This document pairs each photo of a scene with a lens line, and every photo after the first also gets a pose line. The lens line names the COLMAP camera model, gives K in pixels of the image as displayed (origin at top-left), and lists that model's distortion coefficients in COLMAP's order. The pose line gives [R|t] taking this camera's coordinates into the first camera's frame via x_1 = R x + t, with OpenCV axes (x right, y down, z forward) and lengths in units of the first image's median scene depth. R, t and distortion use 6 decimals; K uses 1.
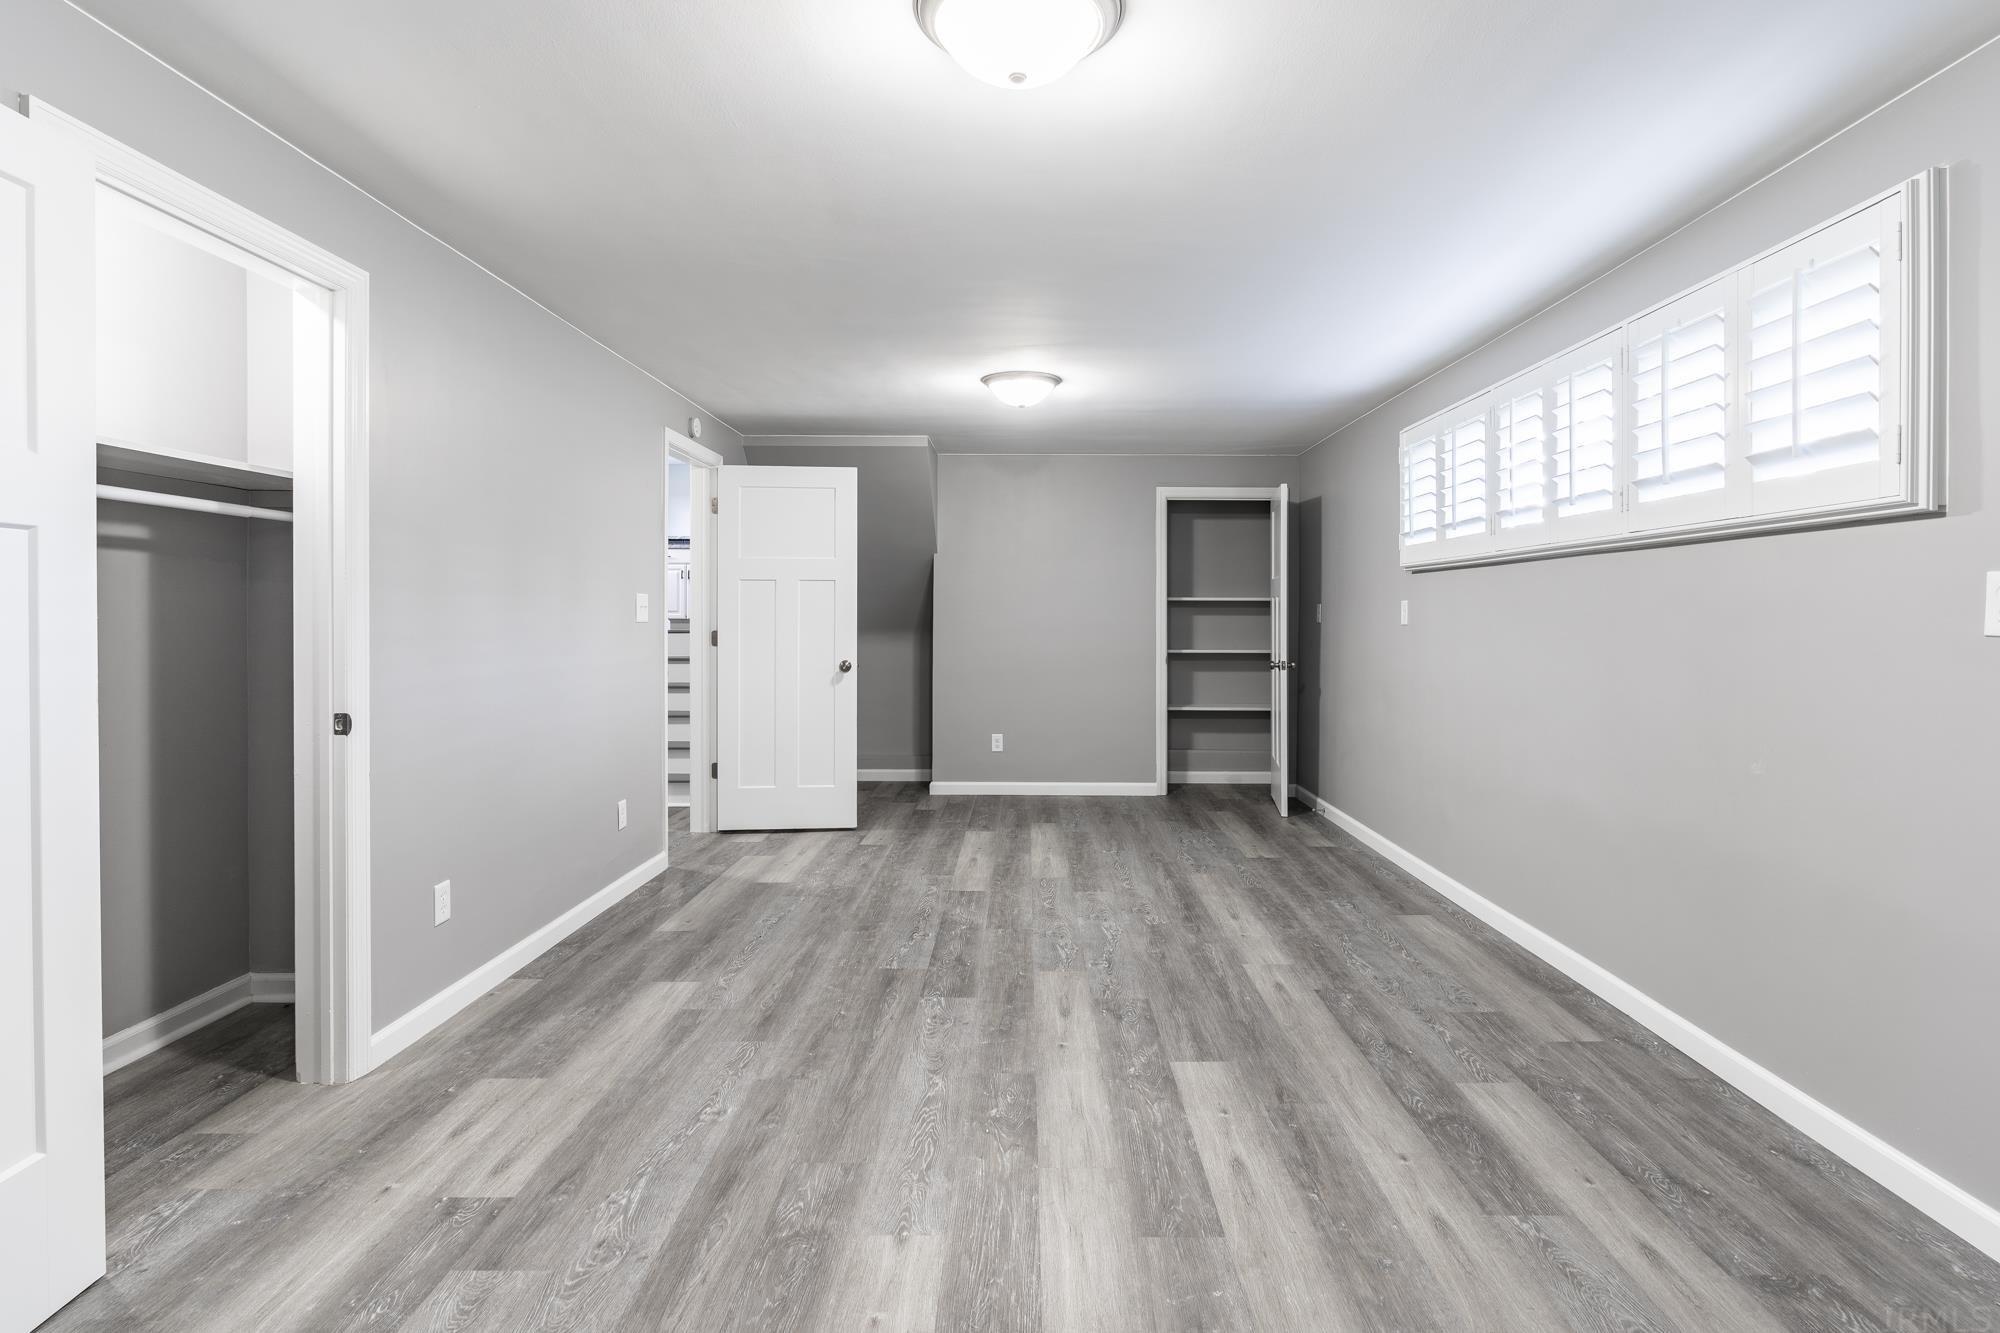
lens RADIAL K [[988.5, 0, 1000.1], [0, 988.5, 615.7], [0, 0, 1]] dist [-0.004489, 0.000323]
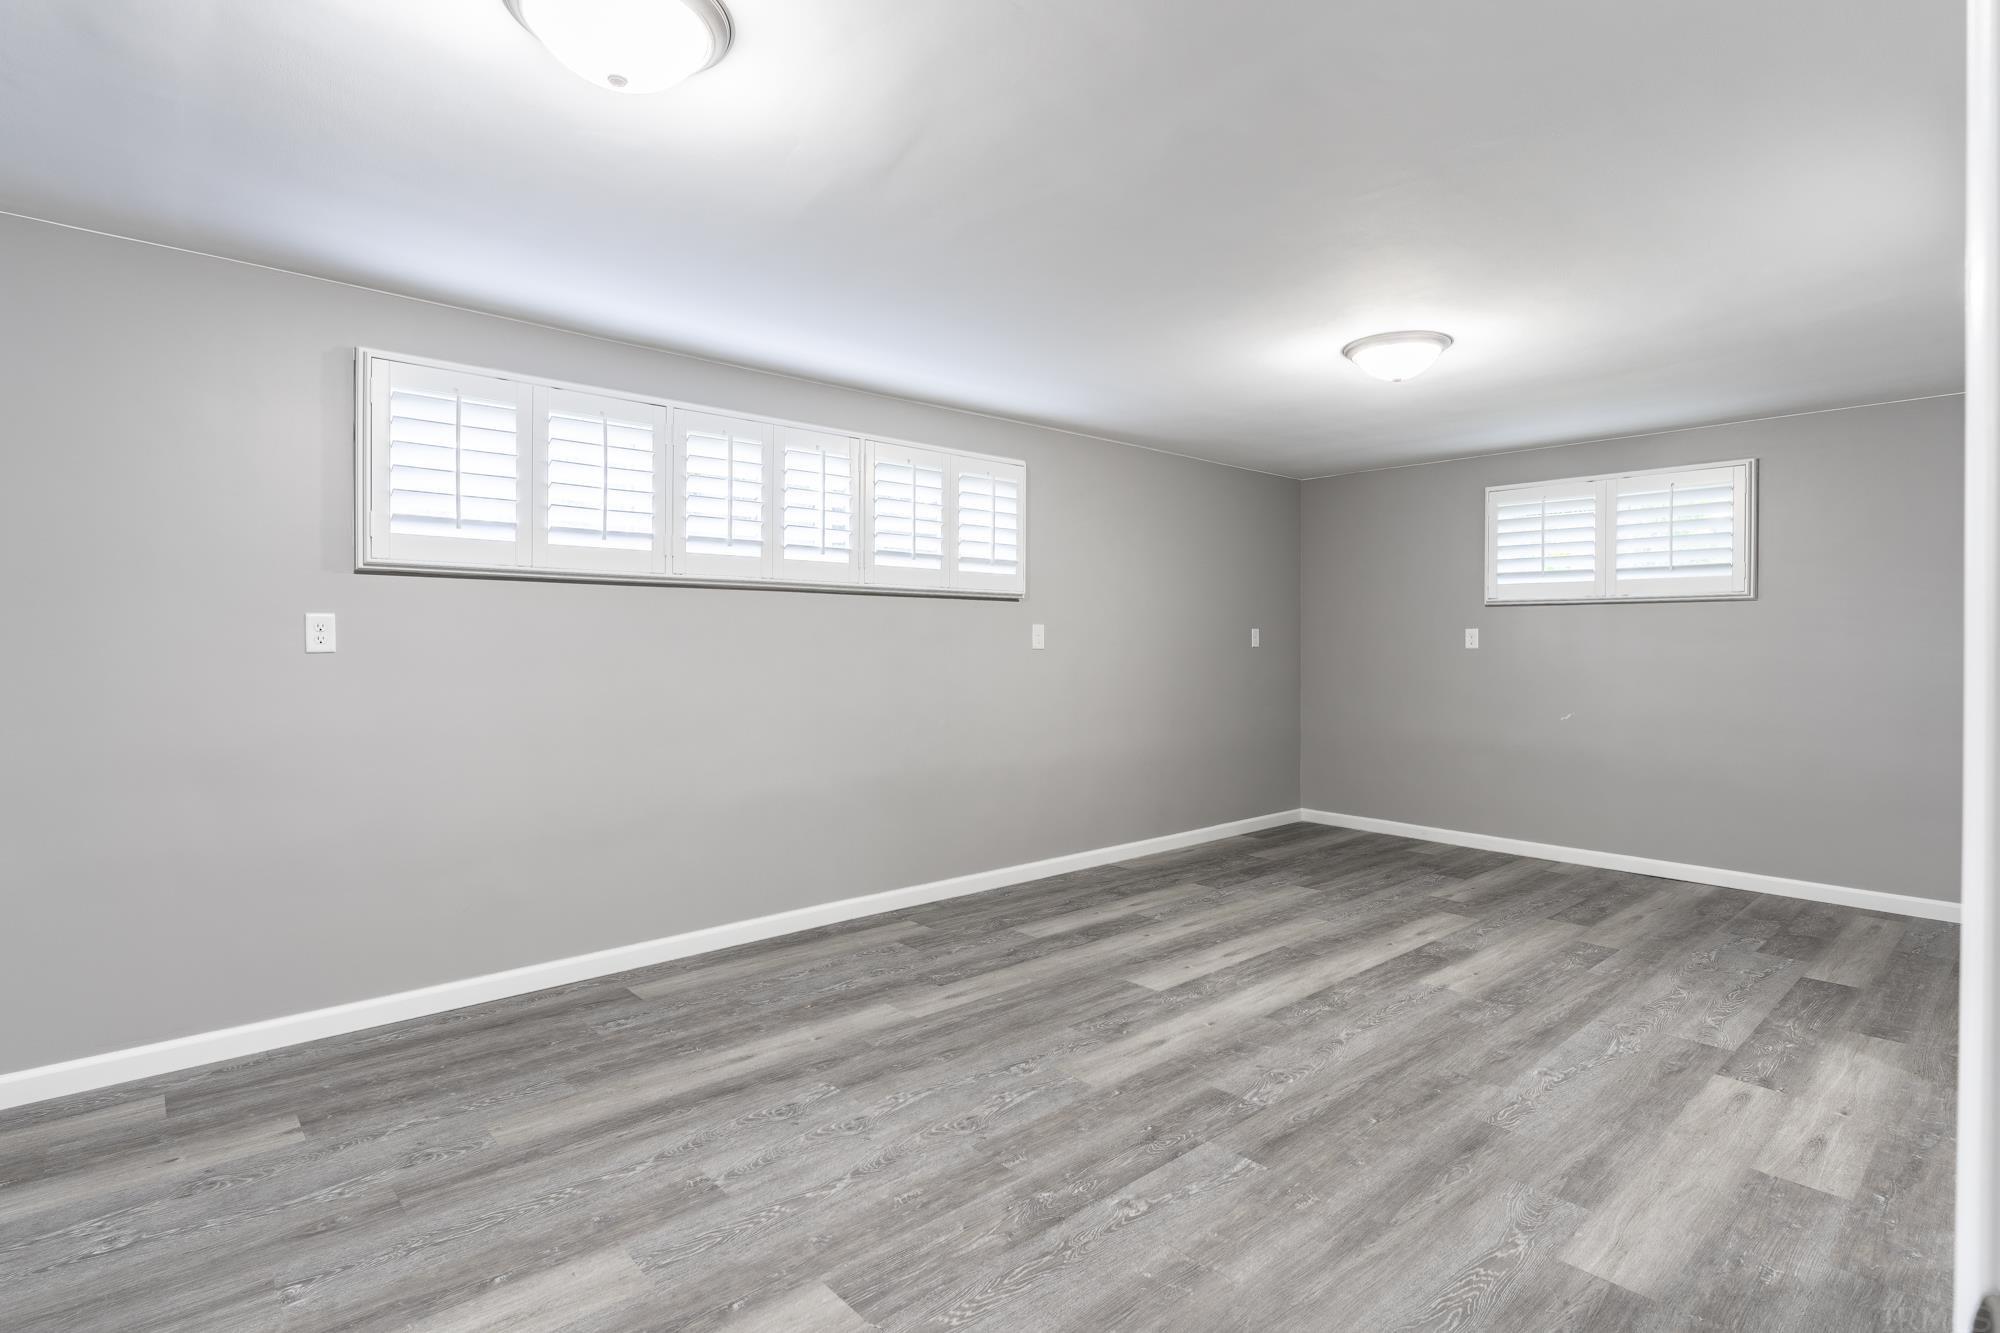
lens RADIAL K [[988.5, 0, 997.8], [0, 988.5, 659.0], [0, 0, 1]] dist [-0.004489, 0.000323]
pose [[-0.681949, -0.017327, 0.731194, -0.596028], [-0.006131, 0.999820, 0.017974, -0.000475], [-0.731374, 0.007774, -0.681932, 1.964856]]
